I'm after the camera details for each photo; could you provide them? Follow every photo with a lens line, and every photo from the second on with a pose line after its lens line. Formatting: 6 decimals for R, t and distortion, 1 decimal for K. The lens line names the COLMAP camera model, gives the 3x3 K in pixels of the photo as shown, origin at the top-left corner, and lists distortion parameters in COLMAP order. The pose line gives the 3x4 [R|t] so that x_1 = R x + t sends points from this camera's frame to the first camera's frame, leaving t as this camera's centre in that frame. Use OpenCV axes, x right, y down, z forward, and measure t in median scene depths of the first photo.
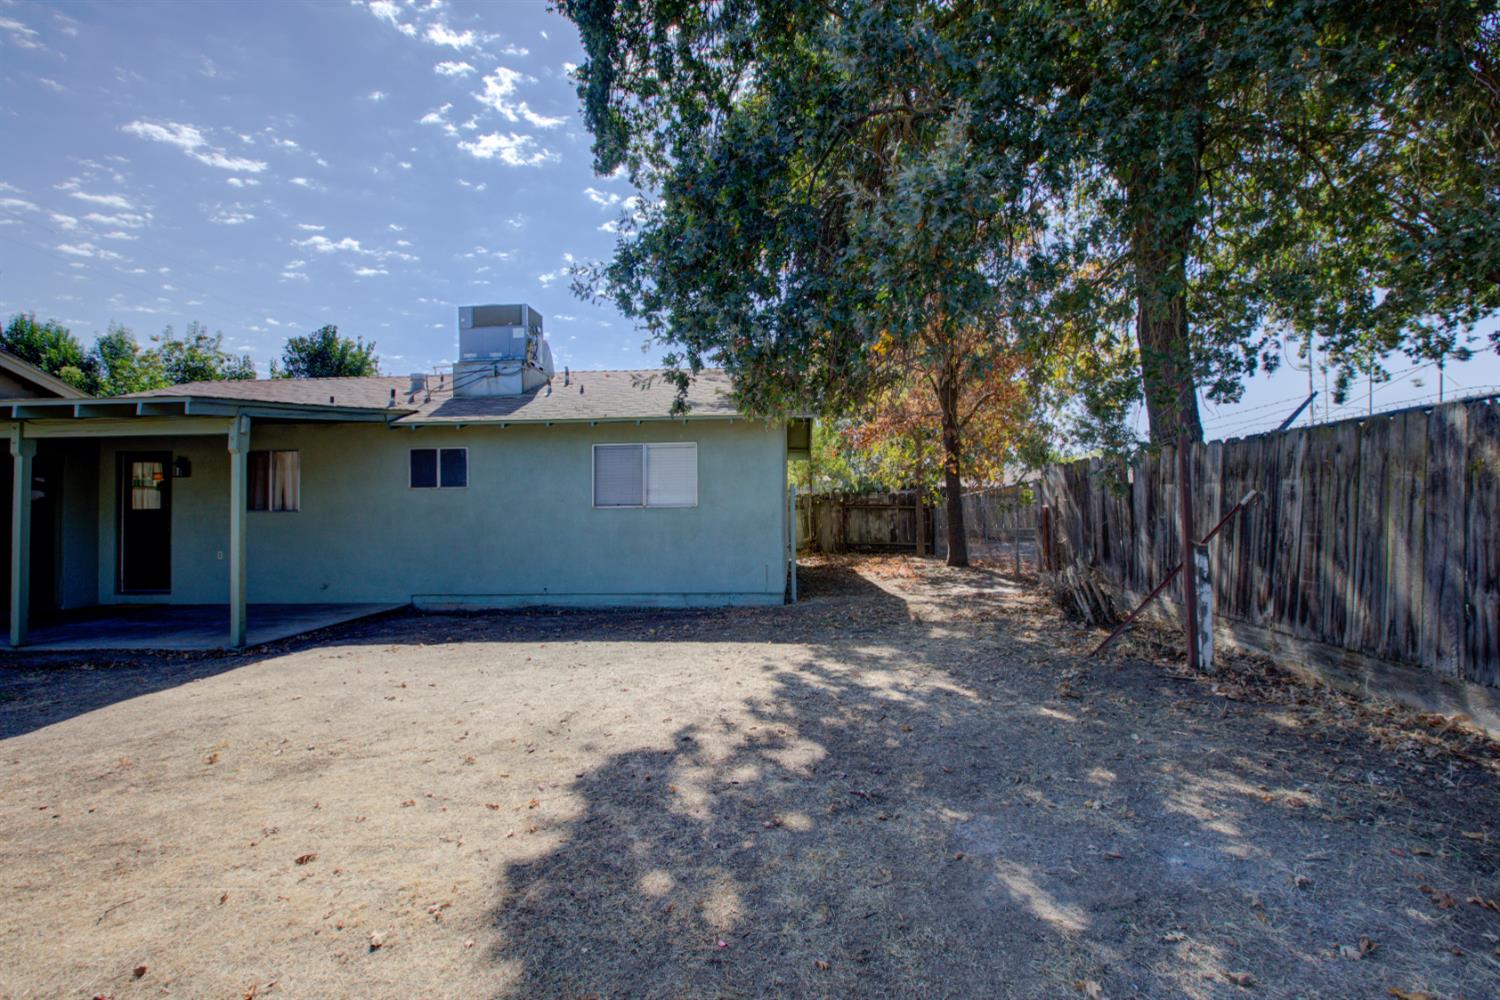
lens RADIAL K [[681.2, 0, 749.8], [0, 681.2, 492.1], [0, 0, 1]] dist [-0.005485, 0.000909]
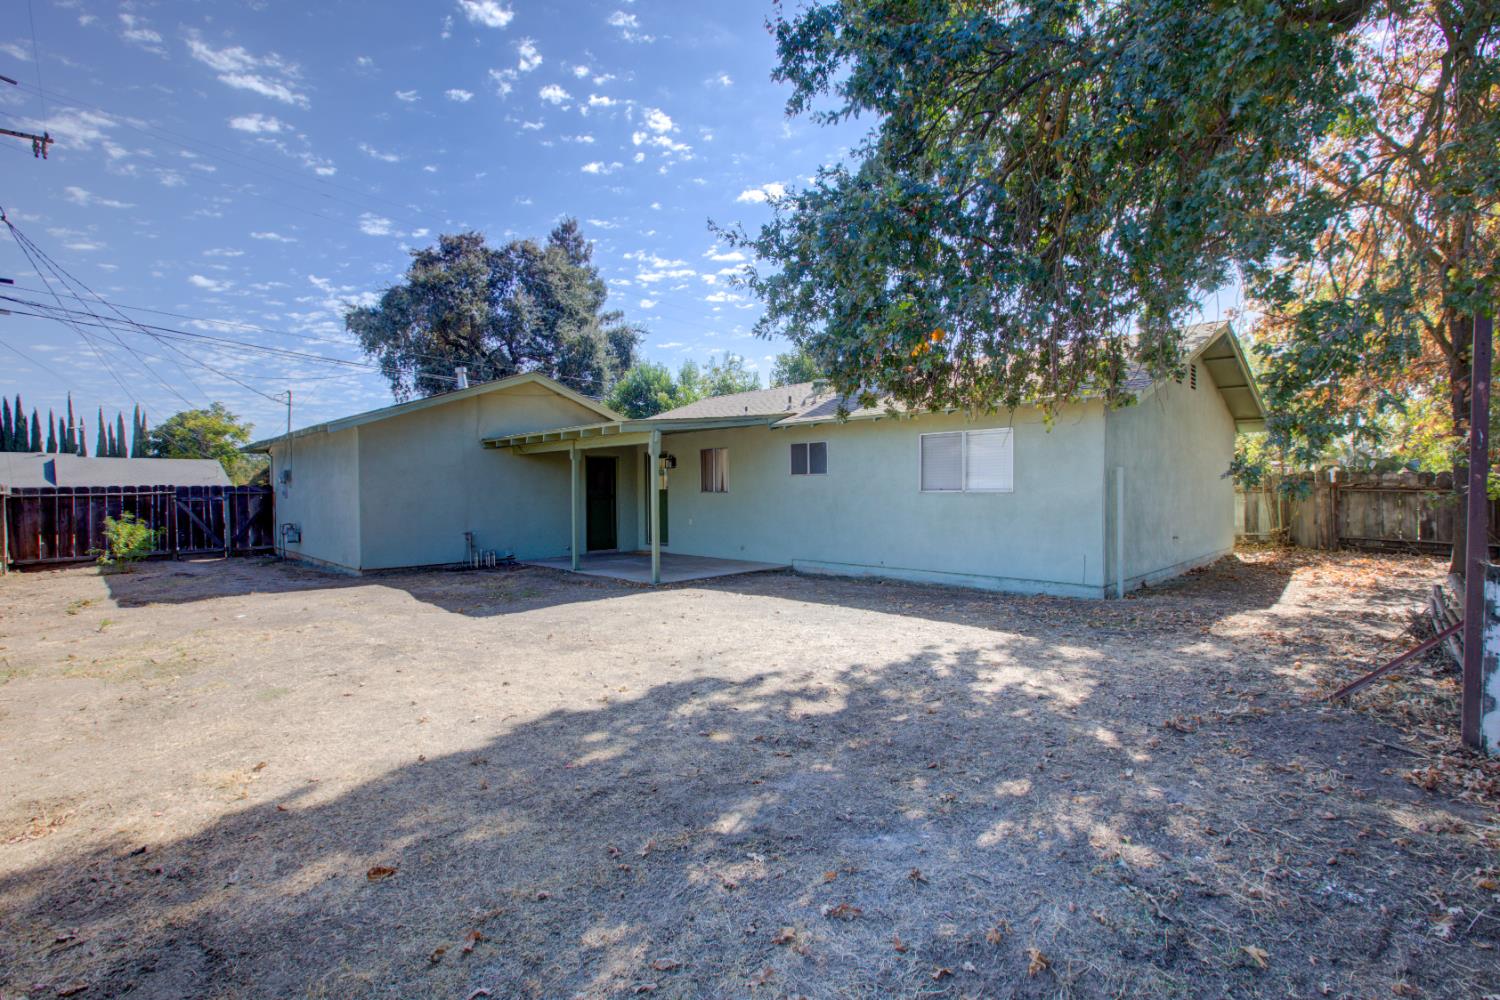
lens RADIAL K [[681.2, 0, 775.2], [0, 681.2, 517.1], [0, 0, 1]] dist [-0.005485, 0.000909]
pose [[0.753756, 0.034786, -0.656233, 0.736447], [0.012513, 0.997657, 0.067256, -0.031688], [0.657036, -0.058906, 0.751555, 0.053670]]
